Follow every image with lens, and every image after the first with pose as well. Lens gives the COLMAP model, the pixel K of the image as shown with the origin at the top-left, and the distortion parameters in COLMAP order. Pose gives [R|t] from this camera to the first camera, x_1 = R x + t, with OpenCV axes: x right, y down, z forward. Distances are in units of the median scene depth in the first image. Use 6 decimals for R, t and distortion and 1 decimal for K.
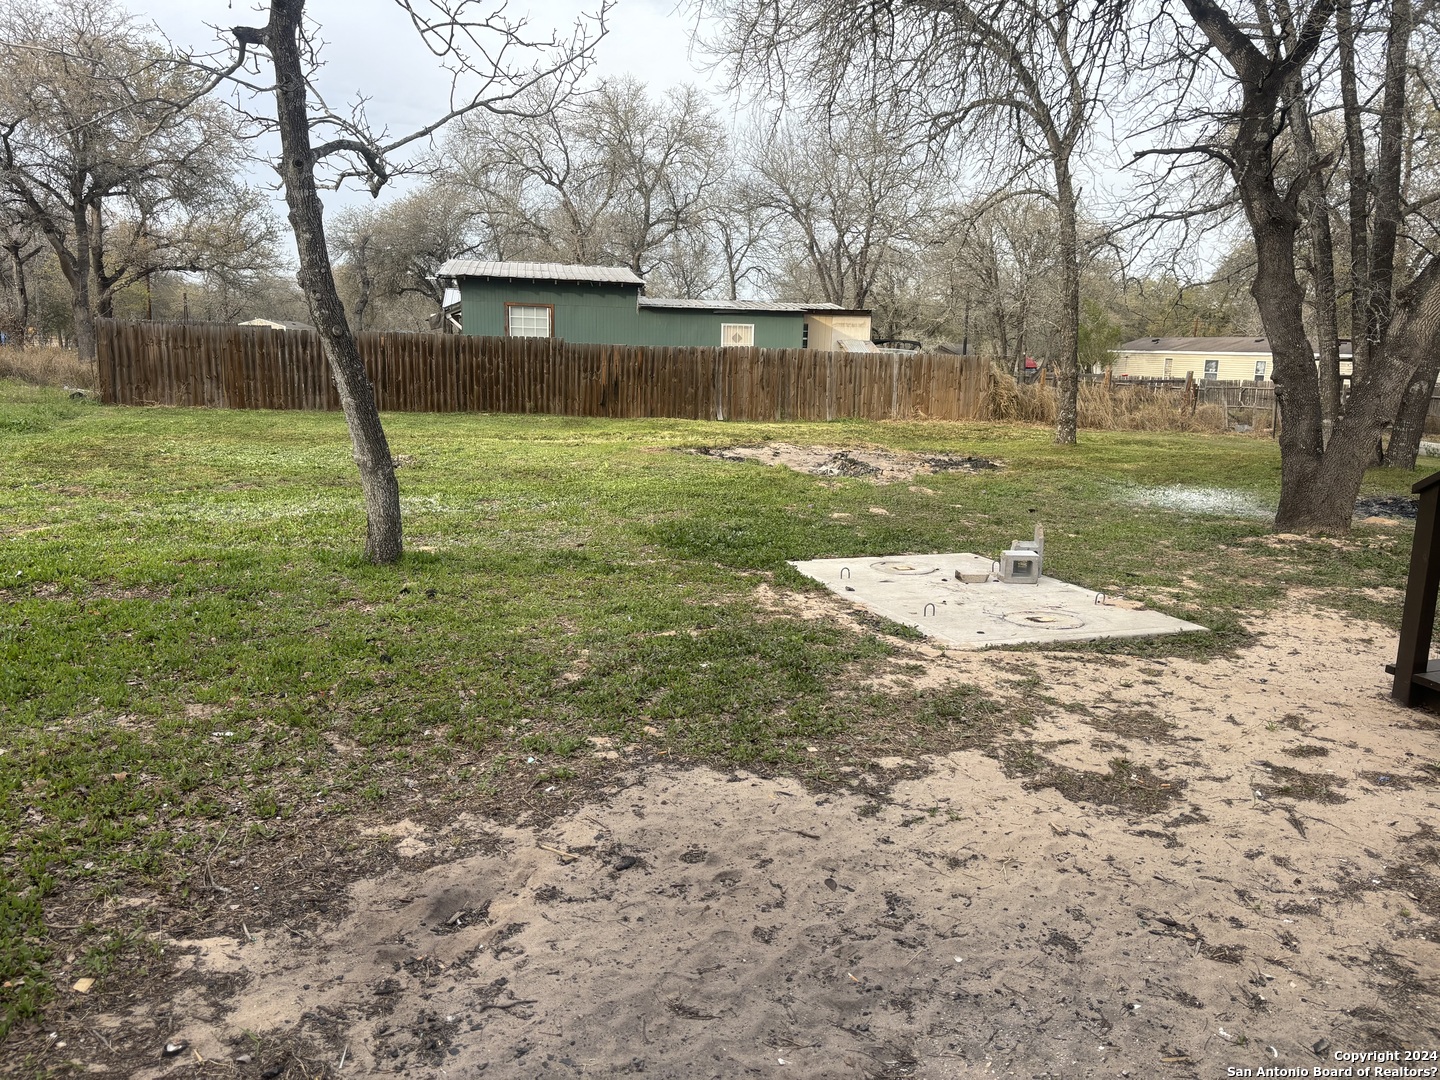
lens RADIAL K [[1097.5, 0, 720.0], [0, 1097.5, 540.0], [0, 0, 1]] dist [0.068668, -0.074652]
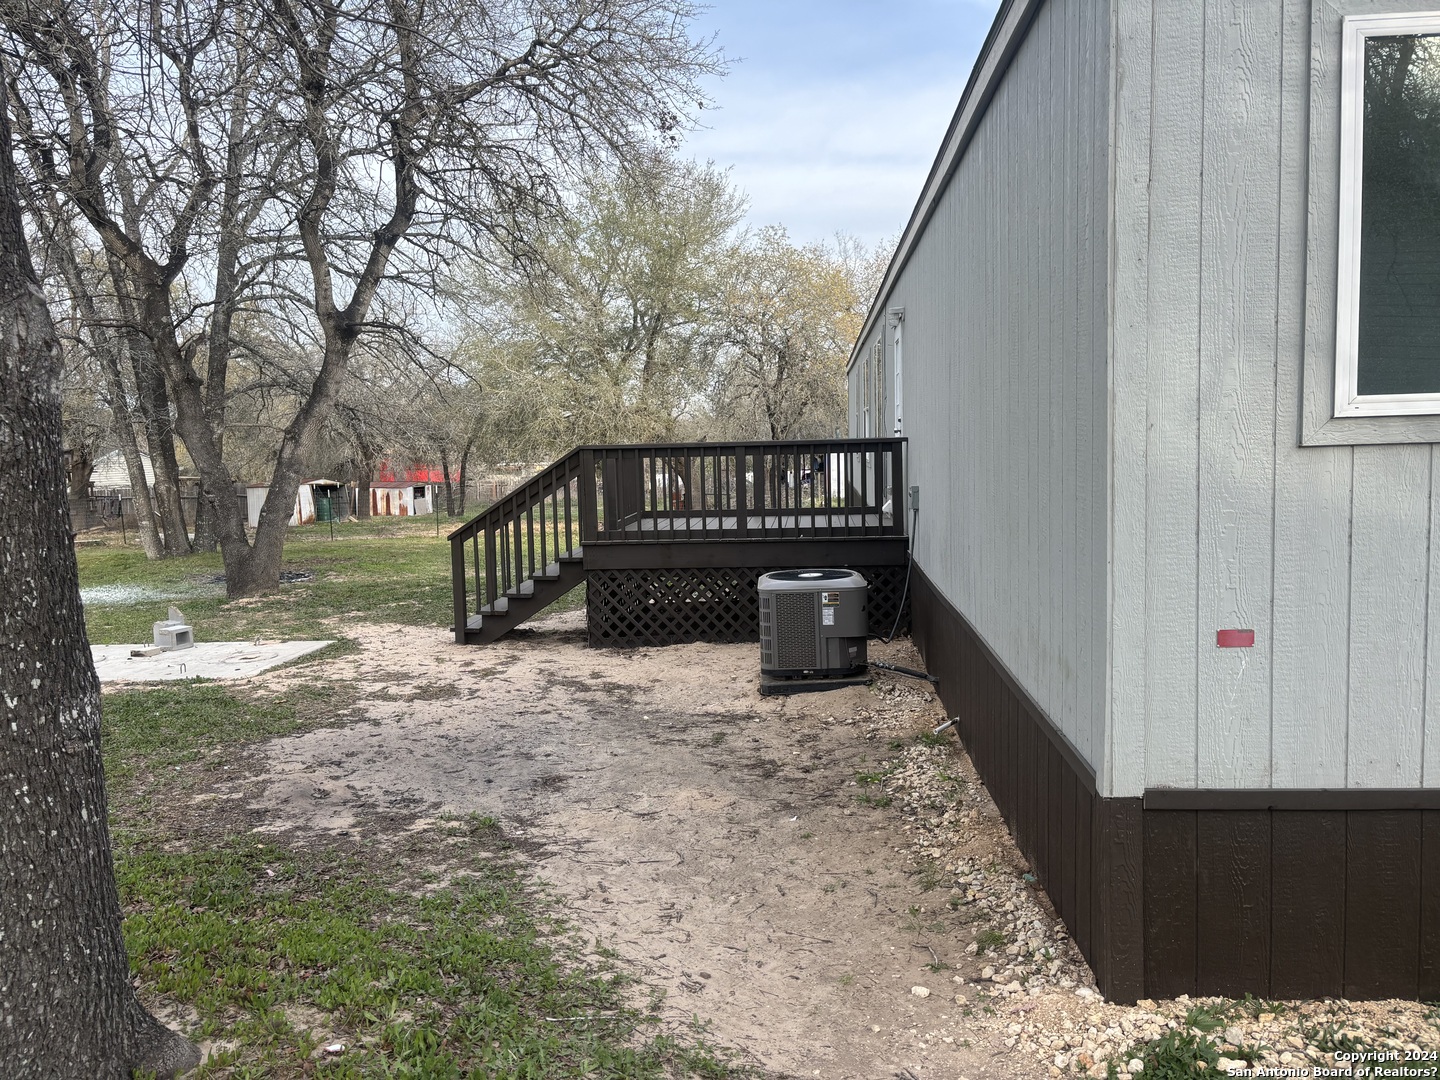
lens RADIAL K [[1097.5, 0, 720.0], [0, 1097.5, 540.0], [0, 0, 1]] dist [0.068668, -0.074652]
pose [[0.422021, -0.112674, 0.899557, -1.426251], [0.195398, 0.980231, 0.031110, -0.012502], [-0.885278, 0.162642, 0.435694, -0.456660]]
